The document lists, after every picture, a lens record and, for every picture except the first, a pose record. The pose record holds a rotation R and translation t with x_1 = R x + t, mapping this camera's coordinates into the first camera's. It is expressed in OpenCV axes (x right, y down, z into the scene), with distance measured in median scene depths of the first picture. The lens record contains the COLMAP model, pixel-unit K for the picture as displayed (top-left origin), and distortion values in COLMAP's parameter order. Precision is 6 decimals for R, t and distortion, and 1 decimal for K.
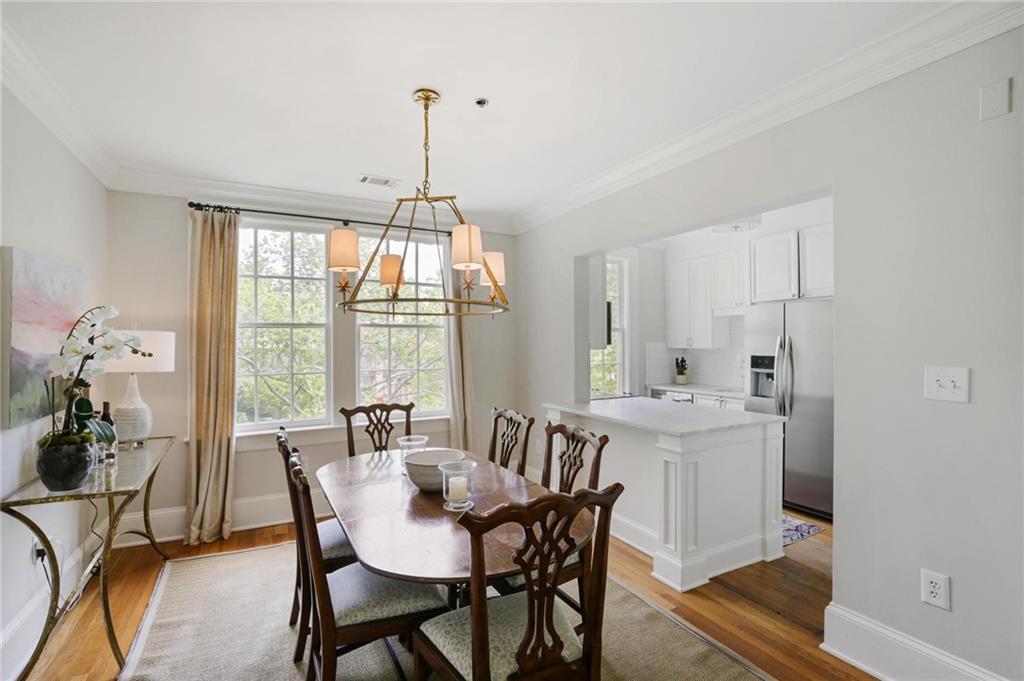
lens RADIAL K [[487.2, 0, 508.6], [0, 487.2, 344.7], [0, 0, 1]] dist [-0.003351, 0.000686]
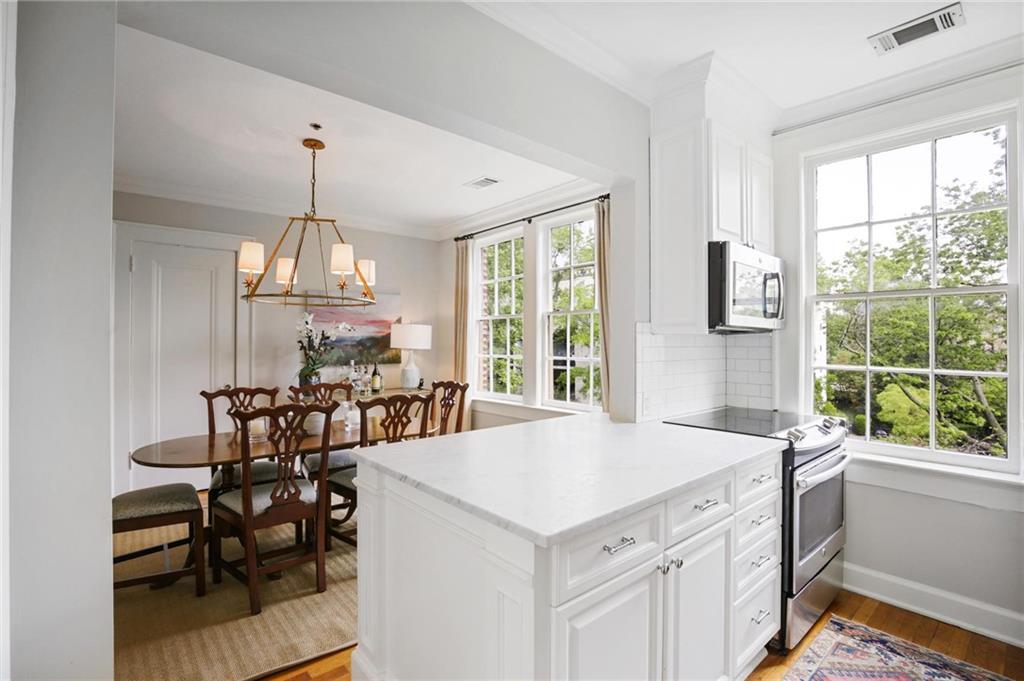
lens RADIAL K [[472.2, 0, 512.4], [0, 472.2, 343.5], [0, 0, 1]] dist [-0.043822, 0.010172]
pose [[0.206057, 0.009845, -0.978491, 0.968298], [-0.006609, 0.999941, 0.008669, 0.023714], [0.978518, 0.004680, 0.206109, 1.027853]]
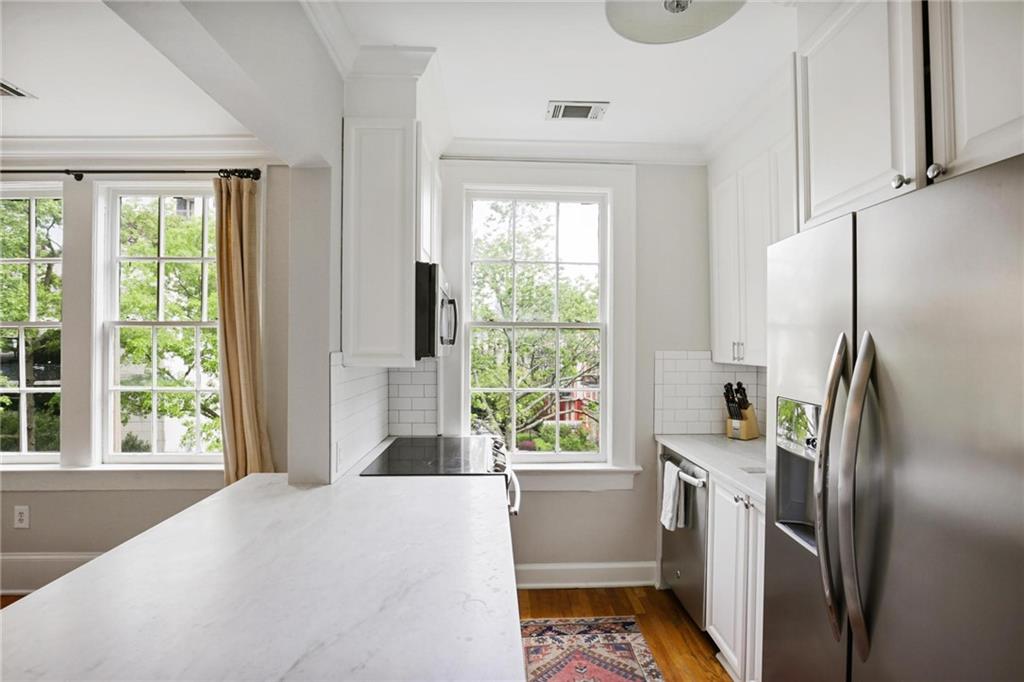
lens RADIAL K [[472.2, 0, 512.4], [0, 472.2, 344.0], [0, 0, 1]] dist [-0.043822, 0.010172]
pose [[0.894475, 0.005611, -0.447082, 0.713447], [-0.007807, 0.999965, -0.003070, -0.017661], [0.447049, 0.006236, 0.894488, 0.959284]]
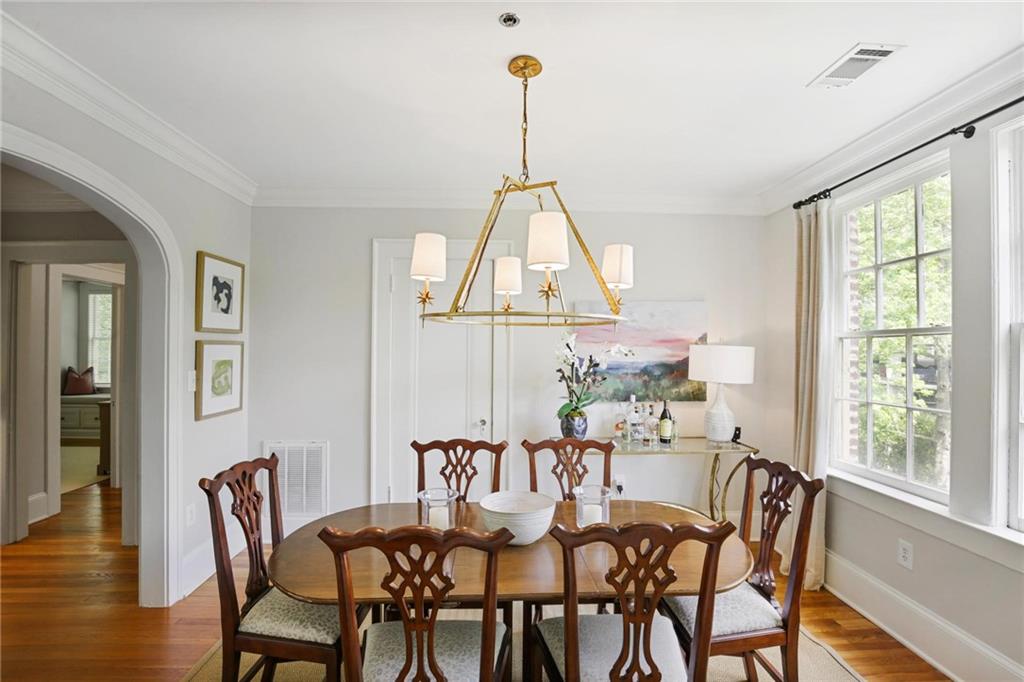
lens RADIAL K [[472.2, 0, 512.4], [0, 472.2, 344.0], [0, 0, 1]] dist [-0.043822, 0.010172]
pose [[-0.451638, -0.004235, -0.892191, 0.443753], [-0.007411, 0.999972, -0.000995, -0.025368], [0.892170, 0.006163, -0.451657, 1.082563]]
